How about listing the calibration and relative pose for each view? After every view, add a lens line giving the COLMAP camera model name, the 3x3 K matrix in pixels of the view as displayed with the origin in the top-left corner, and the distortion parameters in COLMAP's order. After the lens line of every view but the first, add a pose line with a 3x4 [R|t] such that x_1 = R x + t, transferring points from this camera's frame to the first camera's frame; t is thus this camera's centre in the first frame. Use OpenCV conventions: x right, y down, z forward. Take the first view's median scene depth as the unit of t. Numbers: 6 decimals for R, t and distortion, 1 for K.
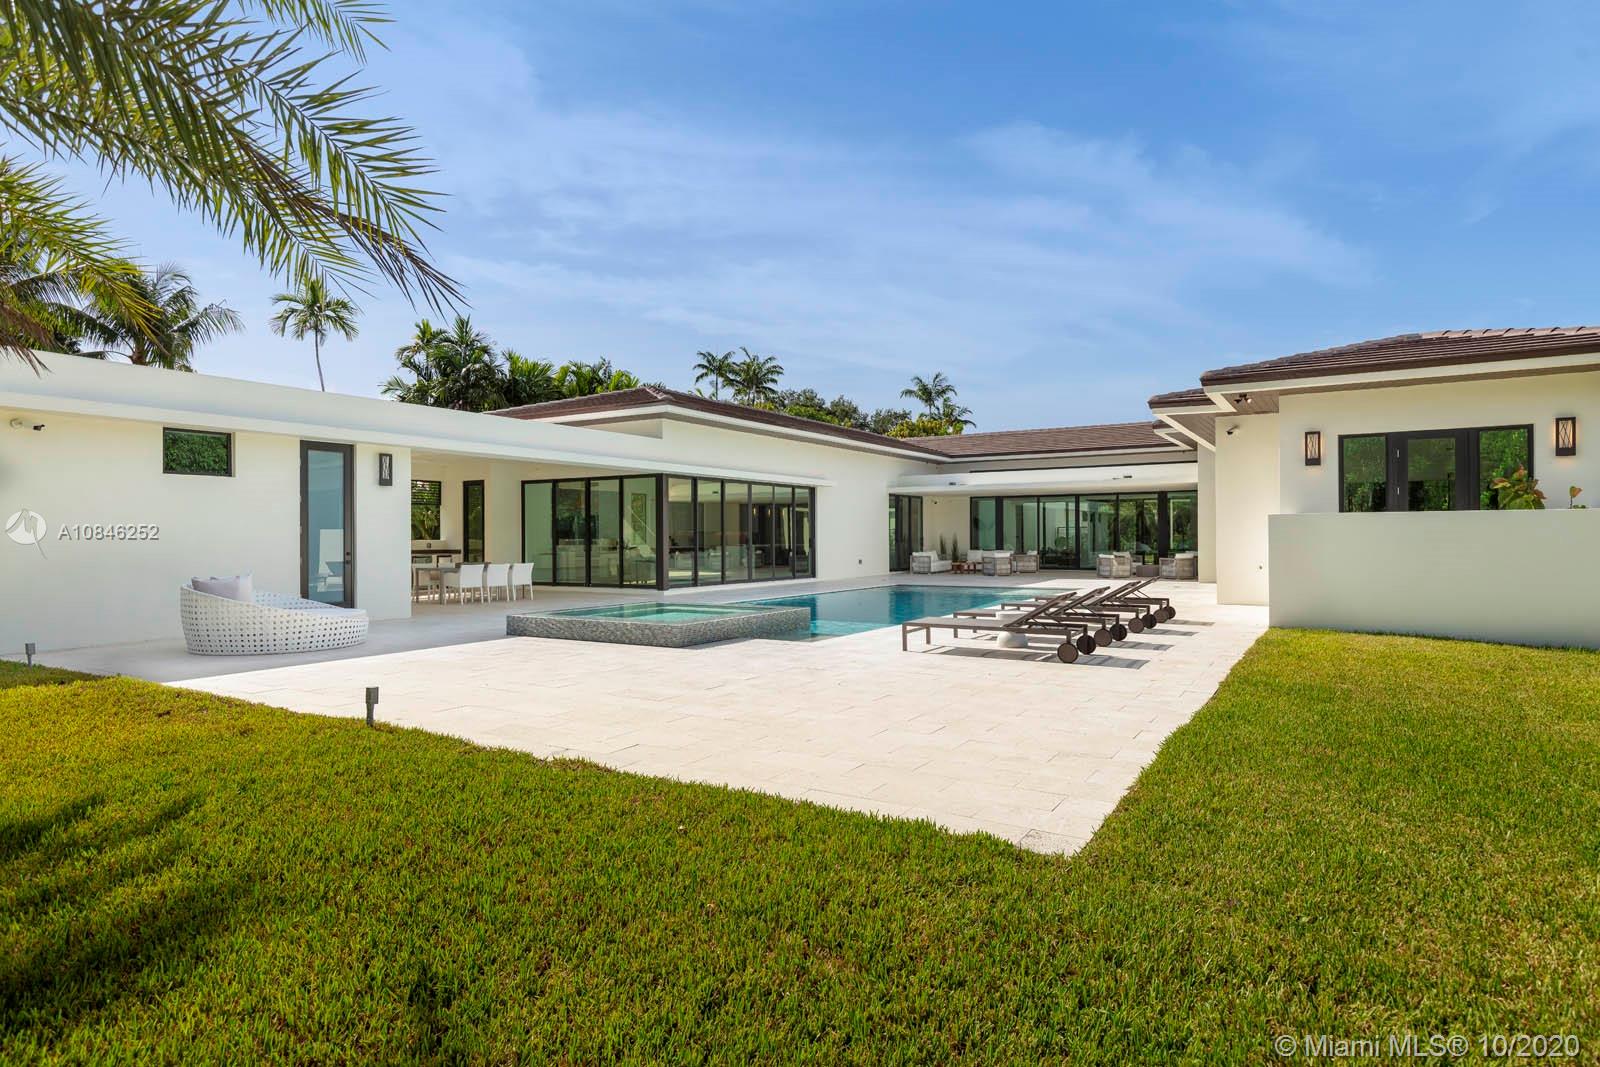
lens RADIAL K [[882.4, 0, 798.7], [0, 882.4, 535.3], [0, 0, 1]] dist [0.045549, -0.042300]
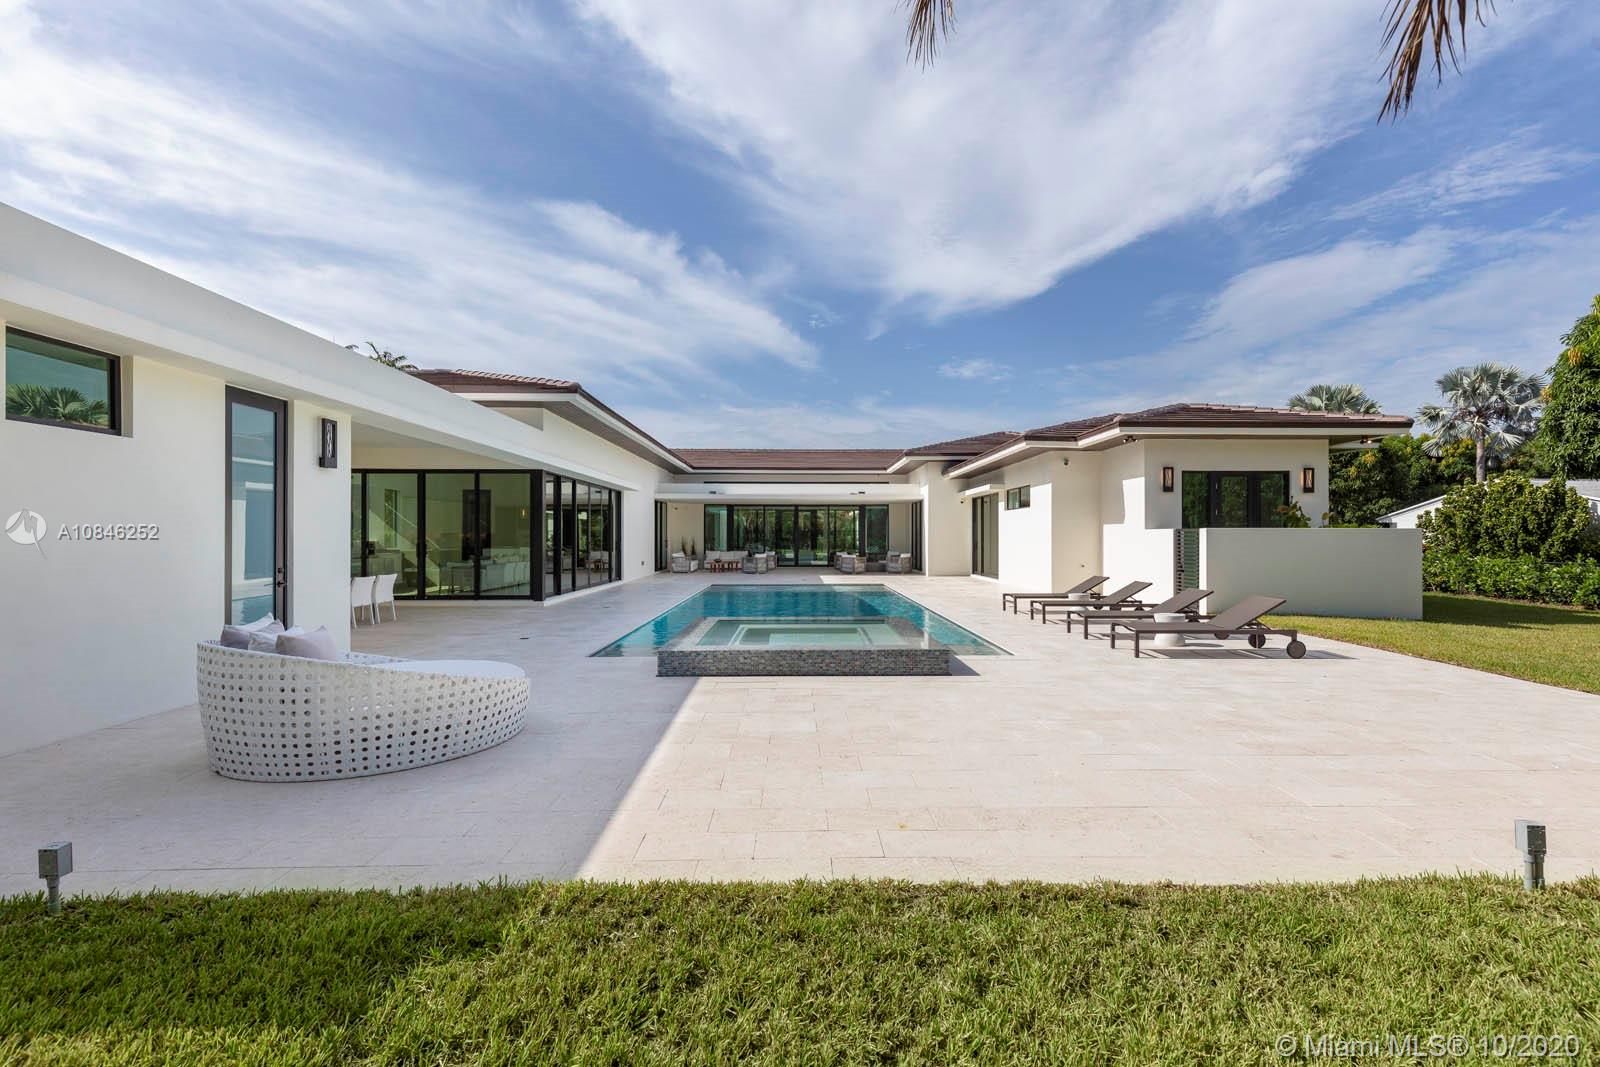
lens RADIAL K [[715.5, 0, 803.5], [0, 715.5, 481.1], [0, 0, 1]] dist [0.002196, -0.000198]
pose [[0.835776, 0.047319, 0.547028, -0.260037], [-0.006099, 0.997018, -0.076927, -0.003293], [-0.549037, 0.060958, 0.833572, 0.200951]]
